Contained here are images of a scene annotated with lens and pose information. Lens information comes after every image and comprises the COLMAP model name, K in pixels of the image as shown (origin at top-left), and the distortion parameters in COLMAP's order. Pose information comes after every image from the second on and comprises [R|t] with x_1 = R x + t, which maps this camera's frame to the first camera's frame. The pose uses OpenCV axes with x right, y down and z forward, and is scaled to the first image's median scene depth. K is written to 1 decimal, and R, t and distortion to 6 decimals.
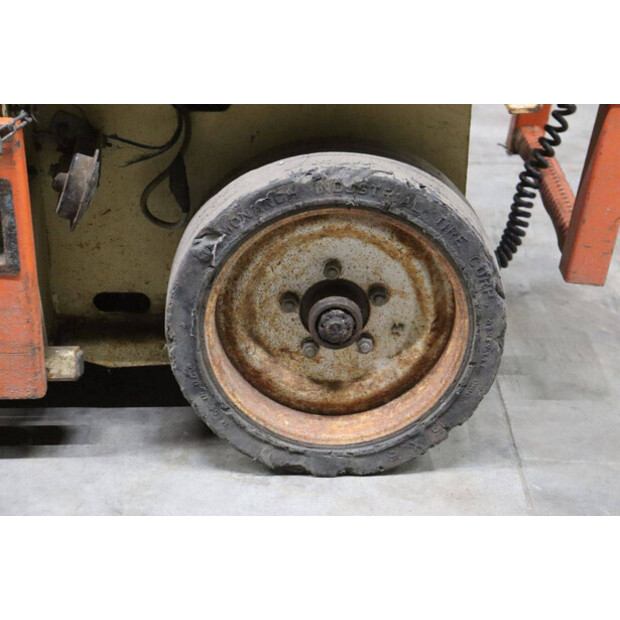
lens RADIAL K [[1465.0, 0, 311.0], [0, 1465.0, 309.4], [0, 0, 1]] dist [0.132999, 0.000000]
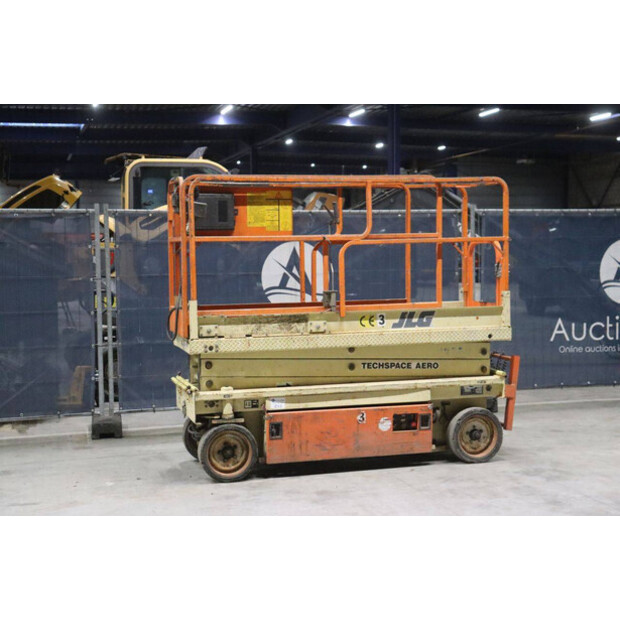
lens RADIAL K [[981.2, 0, 307.3], [0, 981.2, 310.0], [0, 0, 1]] dist [0.150272, 0.000000]
pose [[0.965301, -0.038956, 0.258220, -1.682446], [0.135481, 0.920036, -0.367667, 0.932417], [-0.223248, 0.389893, 0.893389, -2.686905]]
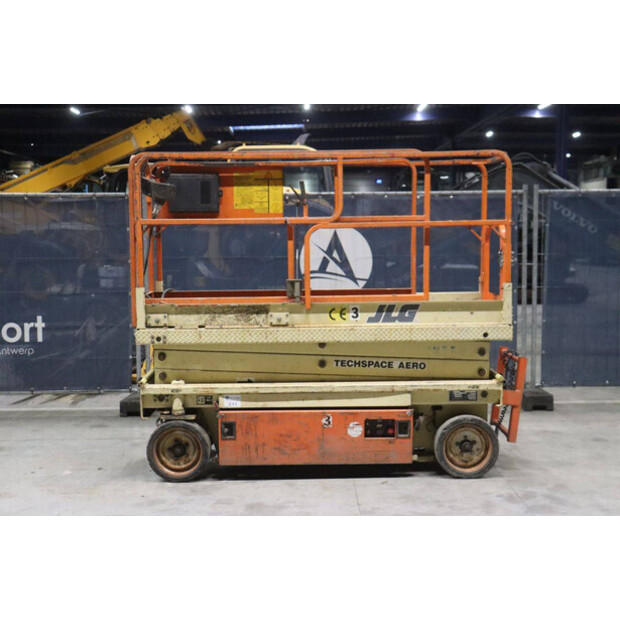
lens RADIAL K [[825.2, 0, 310.4], [0, 825.2, 308.9], [0, 0, 1]] dist [0.051980, 0.000000]
pose [[0.999808, -0.018521, -0.006376, -0.518683], [0.015014, 0.933673, -0.357811, 0.601473], [0.012581, 0.357646, 0.933772, -1.982996]]
